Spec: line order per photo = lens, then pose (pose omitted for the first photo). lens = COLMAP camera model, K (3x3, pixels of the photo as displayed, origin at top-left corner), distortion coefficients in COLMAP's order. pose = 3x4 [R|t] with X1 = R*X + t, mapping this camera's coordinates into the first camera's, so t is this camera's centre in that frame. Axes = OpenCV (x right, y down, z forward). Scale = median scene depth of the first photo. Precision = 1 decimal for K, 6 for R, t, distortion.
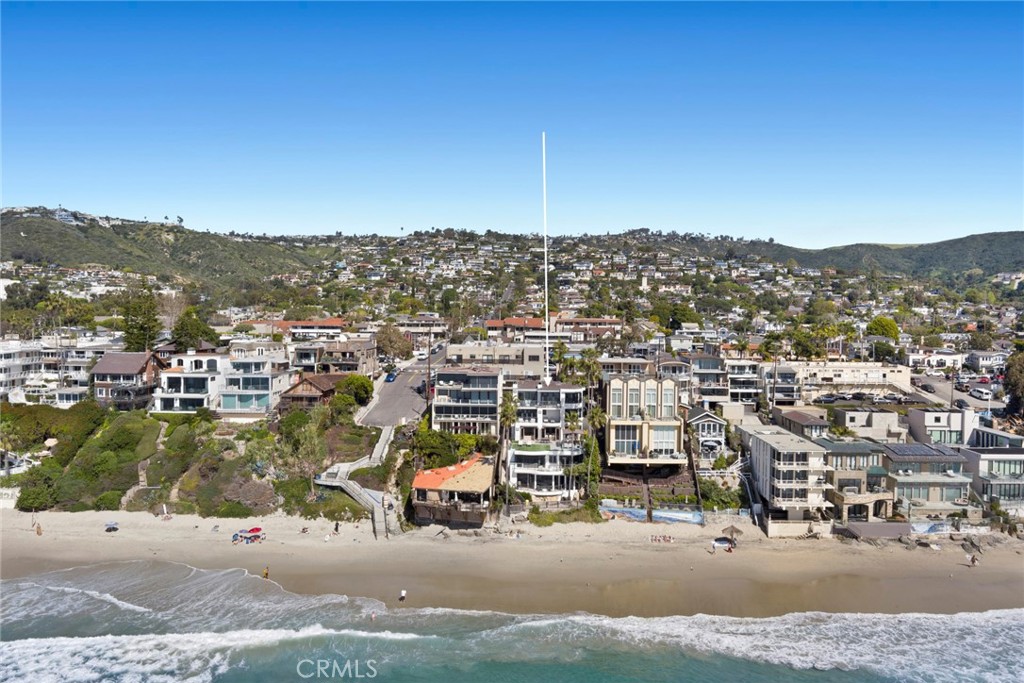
lens RADIAL K [[820.2, 0, 512.0], [0, 820.2, 341.5], [0, 0, 1]] dist [-0.070768, 0.015189]
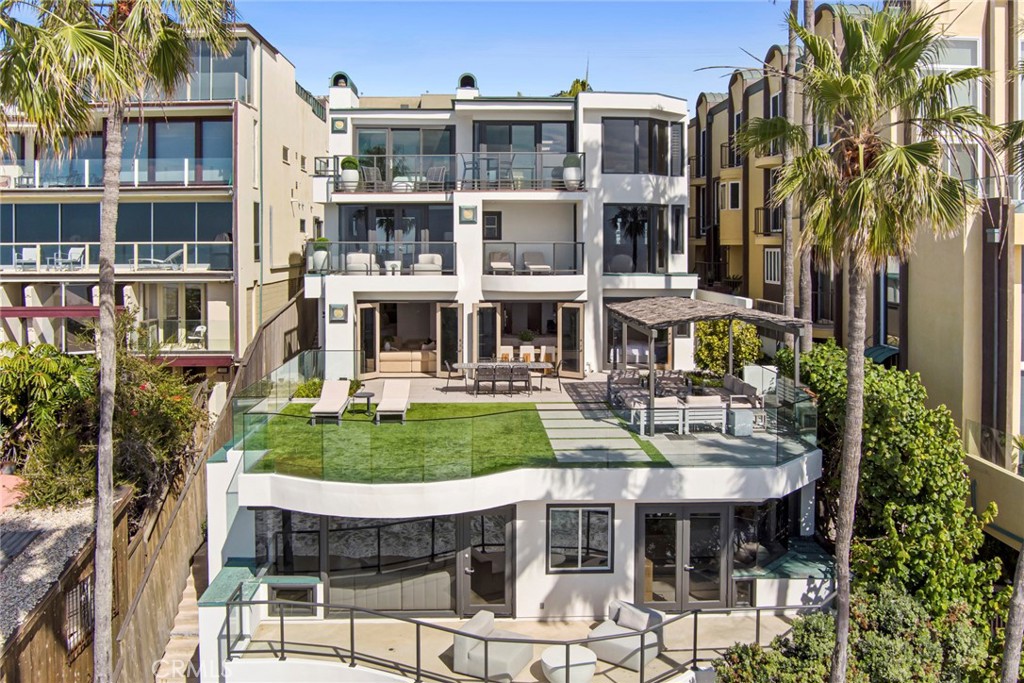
lens RADIAL K [[497.8, 0, 512.0], [0, 497.8, 341.5], [0, 0, 1]] dist [-0.000062, -0.000004]
pose [[0.994672, -0.016581, 0.101751, 0.032209], [0.010125, 0.997922, 0.063637, 0.106587], [-0.102594, -0.062268, 0.992772, 0.892342]]
